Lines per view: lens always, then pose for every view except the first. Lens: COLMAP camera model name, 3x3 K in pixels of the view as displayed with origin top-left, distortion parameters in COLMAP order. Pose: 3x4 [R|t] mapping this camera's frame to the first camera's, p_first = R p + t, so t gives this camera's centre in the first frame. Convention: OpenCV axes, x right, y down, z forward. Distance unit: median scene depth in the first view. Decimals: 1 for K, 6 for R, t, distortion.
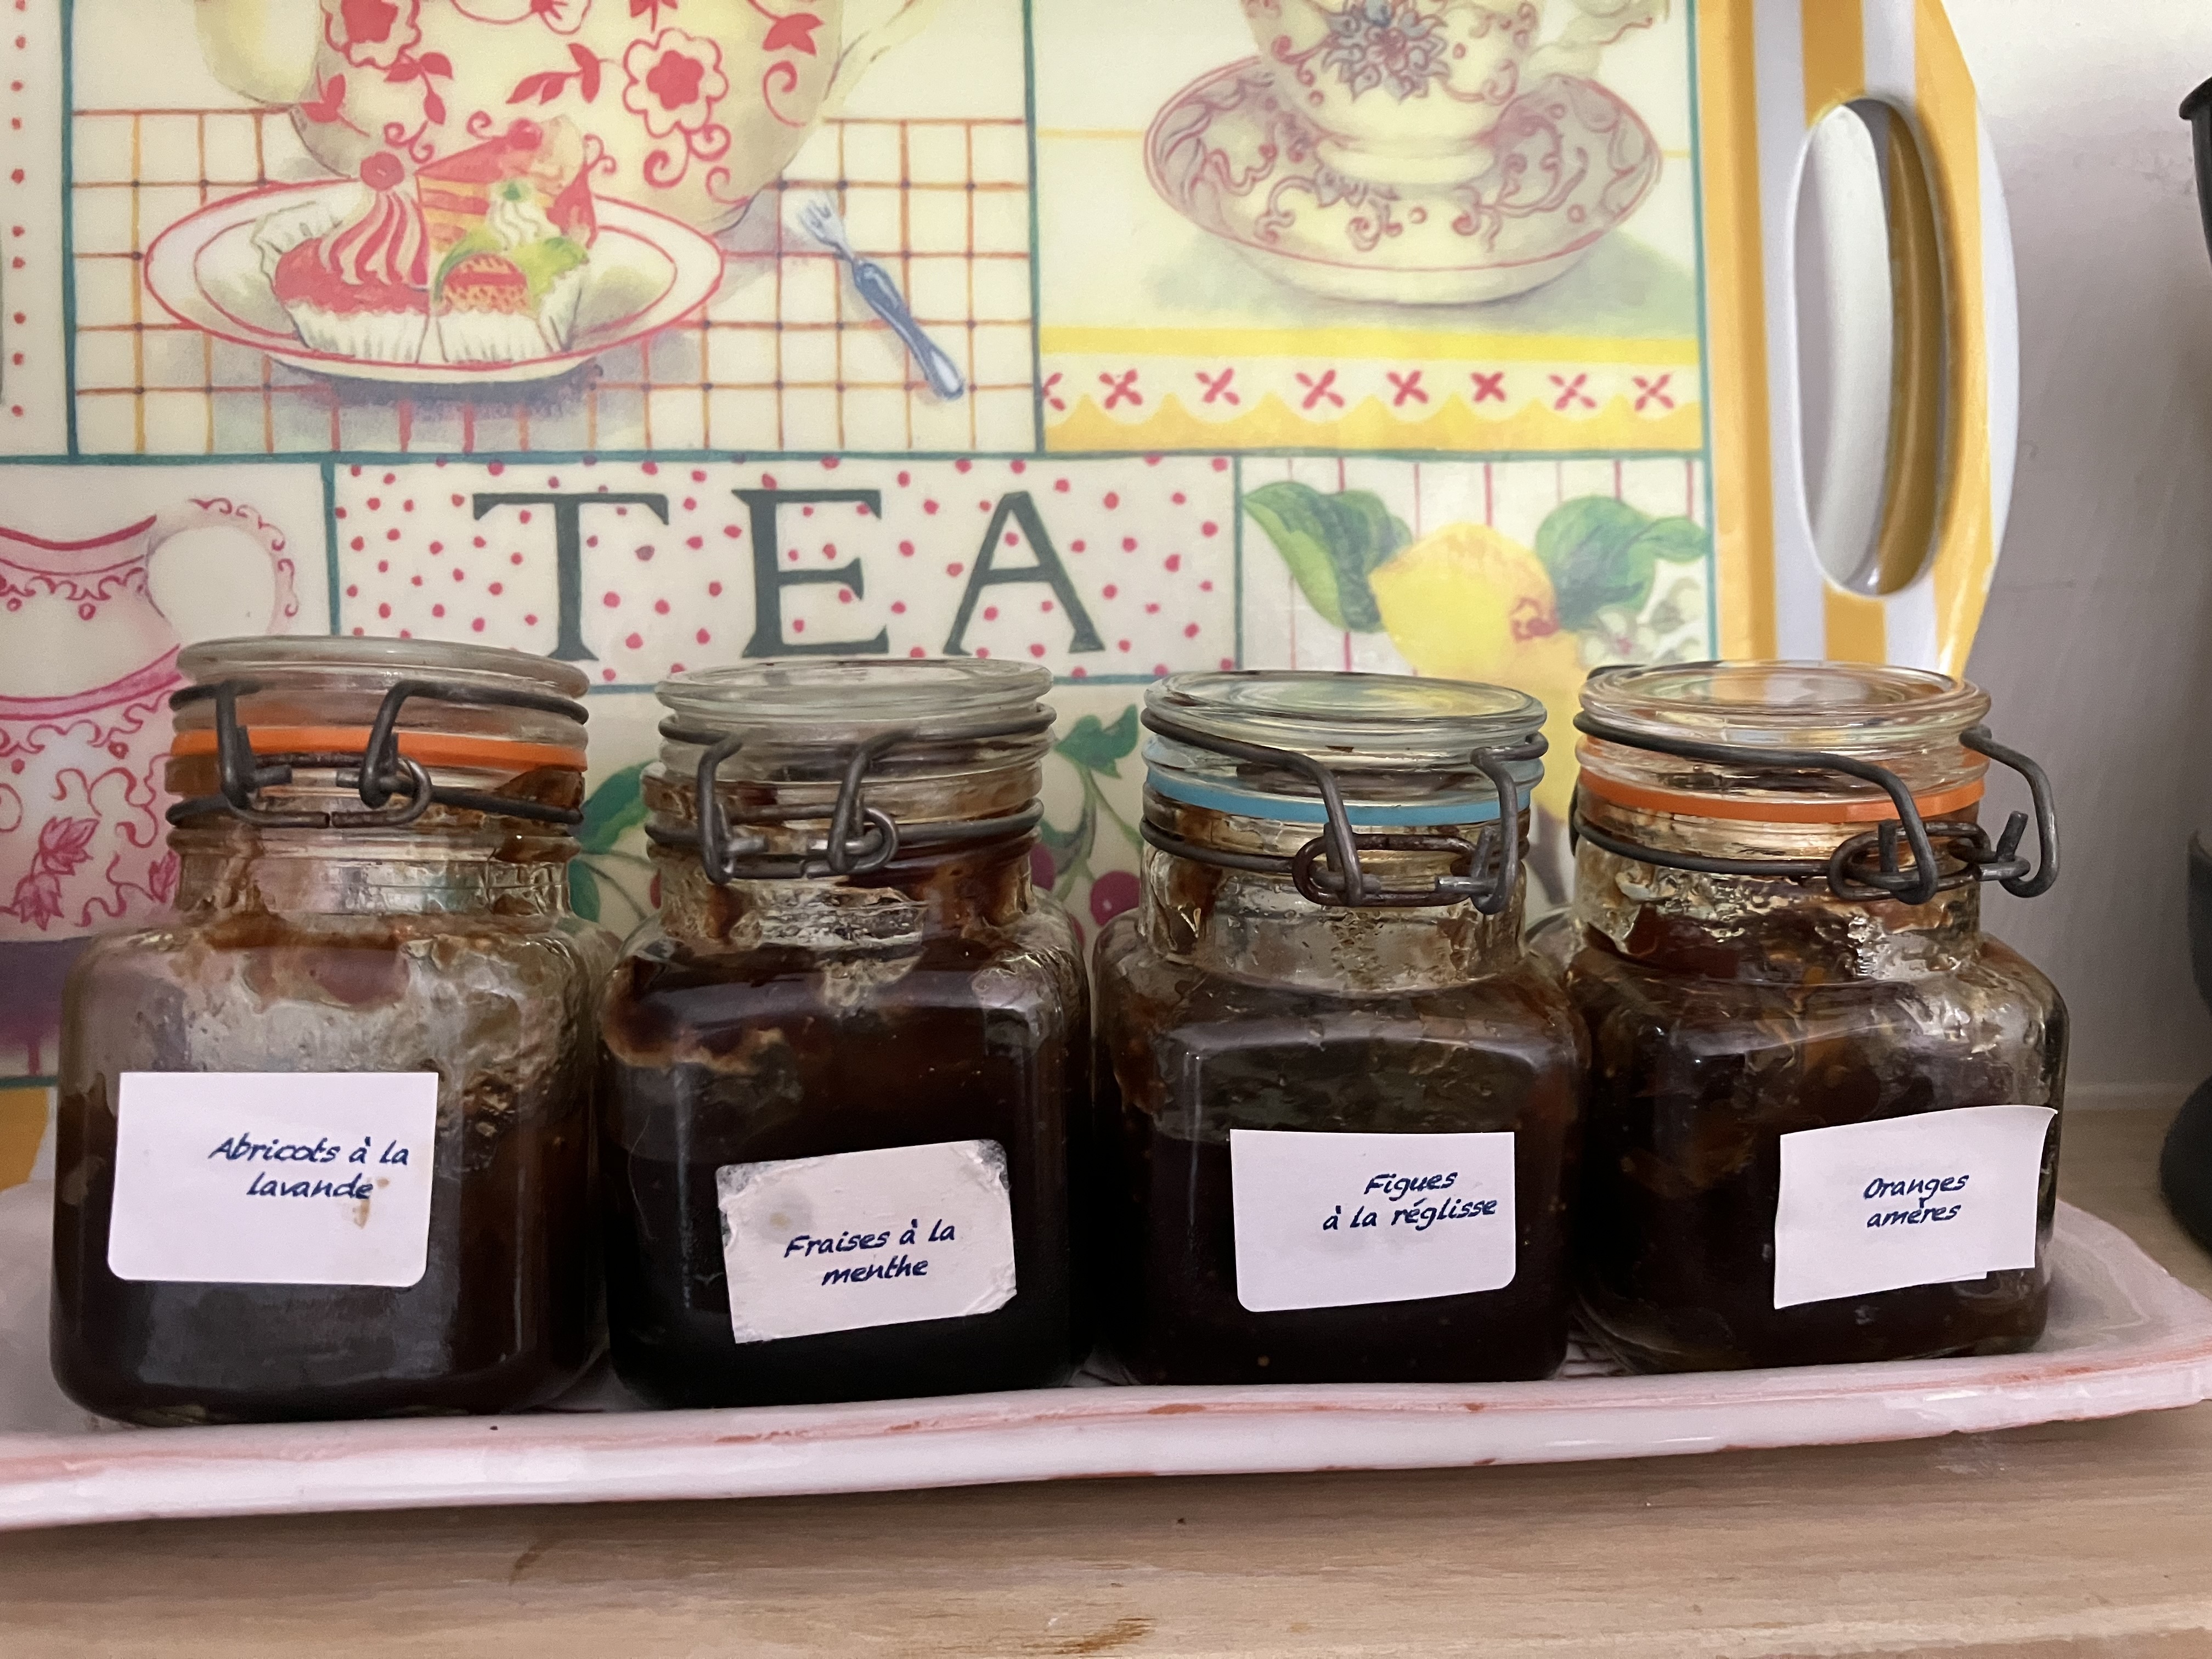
lens RADIAL K [[1839.1, 0, 1102.0], [0, 1839.1, 814.7], [0, 0, 1]] dist [-0.005787, -0.001702]
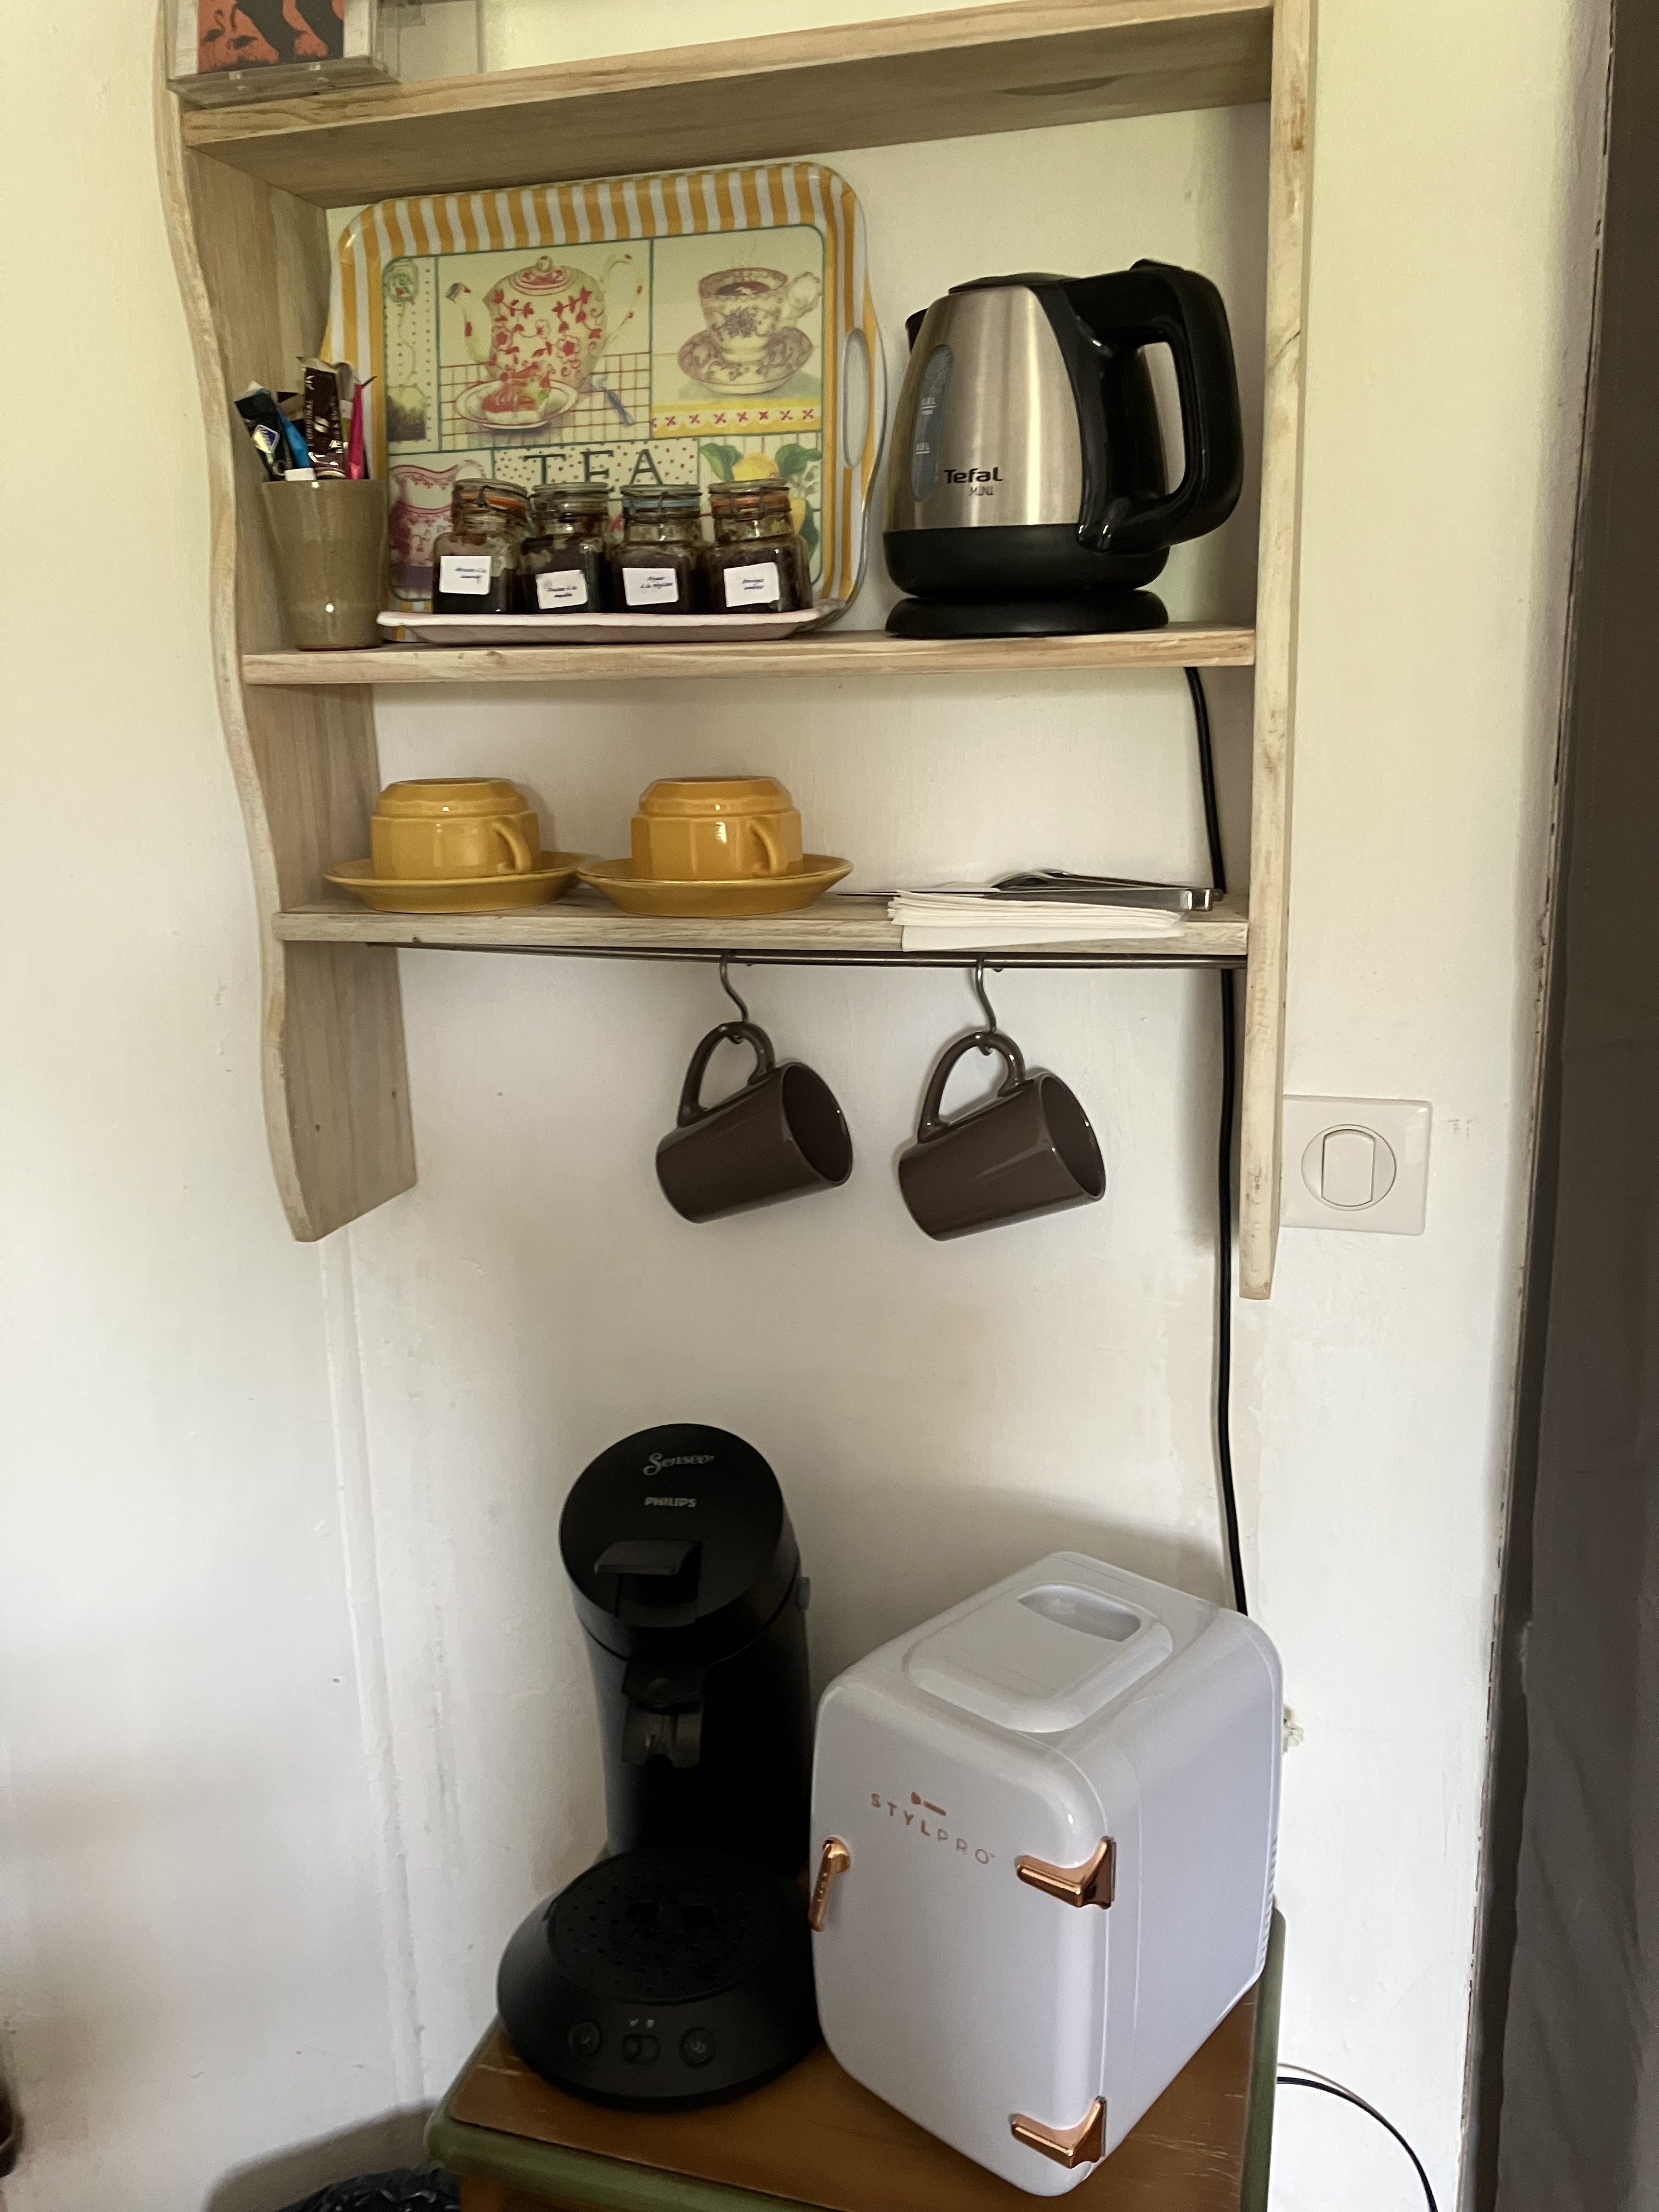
lens RADIAL K [[1839.1, 0, 837.5], [0, 1839.1, 1111.5], [0, 0, 1]] dist [-0.005787, -0.001702]
pose [[0.940465, 0.071140, -0.332363, 1.812009], [-0.023856, 0.989255, 0.144241, 0.676631], [0.339053, -0.127725, 0.932057, -2.828278]]
